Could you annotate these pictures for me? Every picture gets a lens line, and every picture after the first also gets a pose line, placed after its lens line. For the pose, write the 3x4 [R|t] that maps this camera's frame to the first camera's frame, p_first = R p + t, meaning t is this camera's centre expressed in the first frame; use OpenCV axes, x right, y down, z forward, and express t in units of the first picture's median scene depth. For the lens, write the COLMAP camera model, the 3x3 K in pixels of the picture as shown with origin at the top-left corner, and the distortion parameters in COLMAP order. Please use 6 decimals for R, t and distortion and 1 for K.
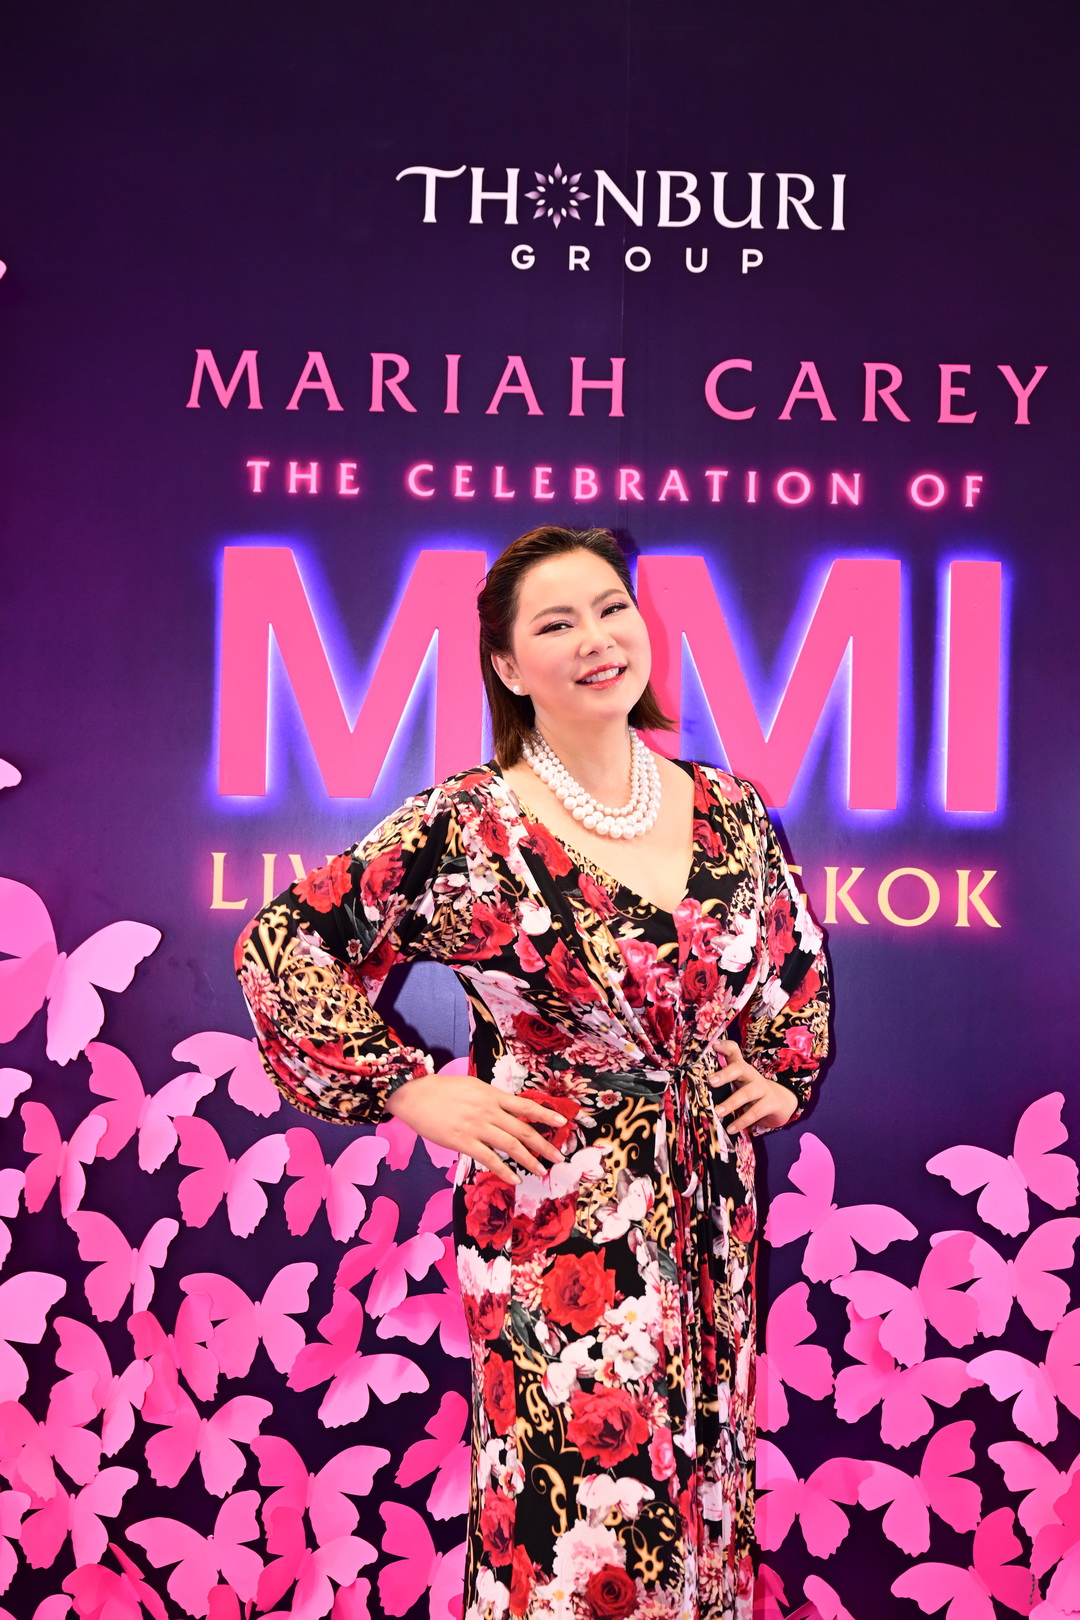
lens RADIAL K [[2618.9, 0, 541.5], [0, 2618.9, 813.4], [0, 0, 1]] dist [-0.002481, 0.000000]
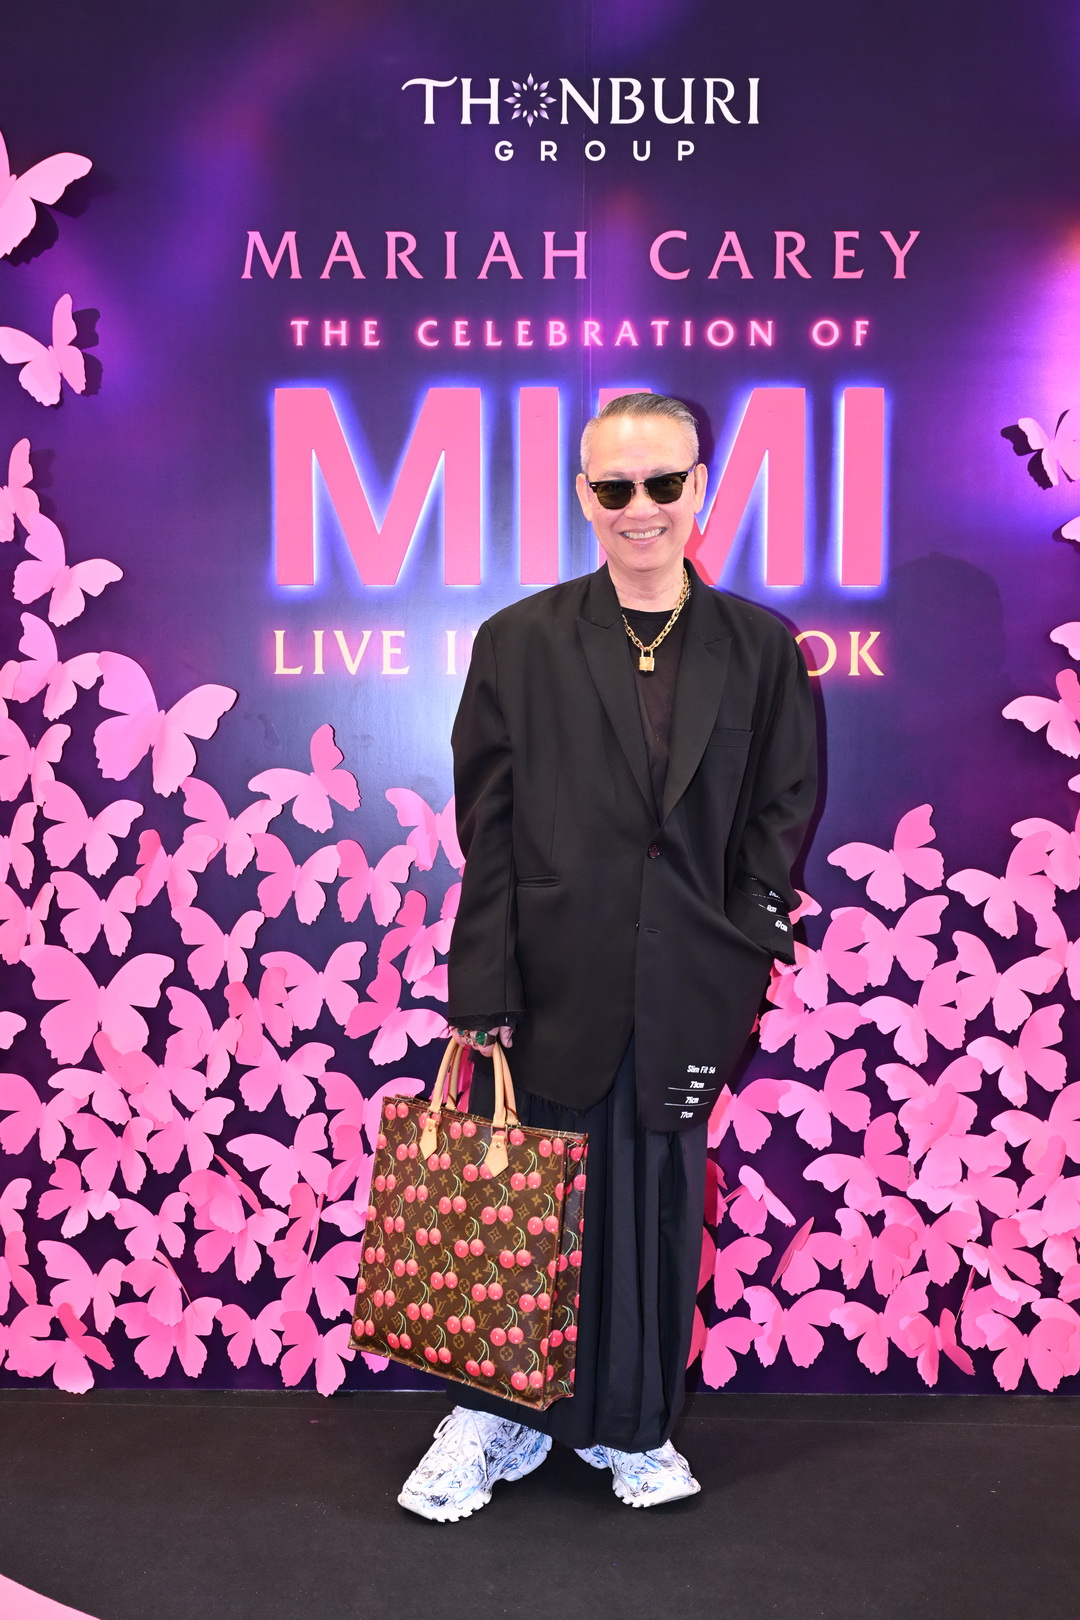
lens RADIAL K [[1680.4, 0, 541.7], [0, 1680.4, 809.4], [0, 0, 1]] dist [-0.001218, 0.000000]
pose [[0.999746, -0.021626, 0.006403, -0.000959], [0.020896, 0.994979, 0.097876, 0.024312], [-0.008488, -0.097717, 0.995178, 0.164107]]
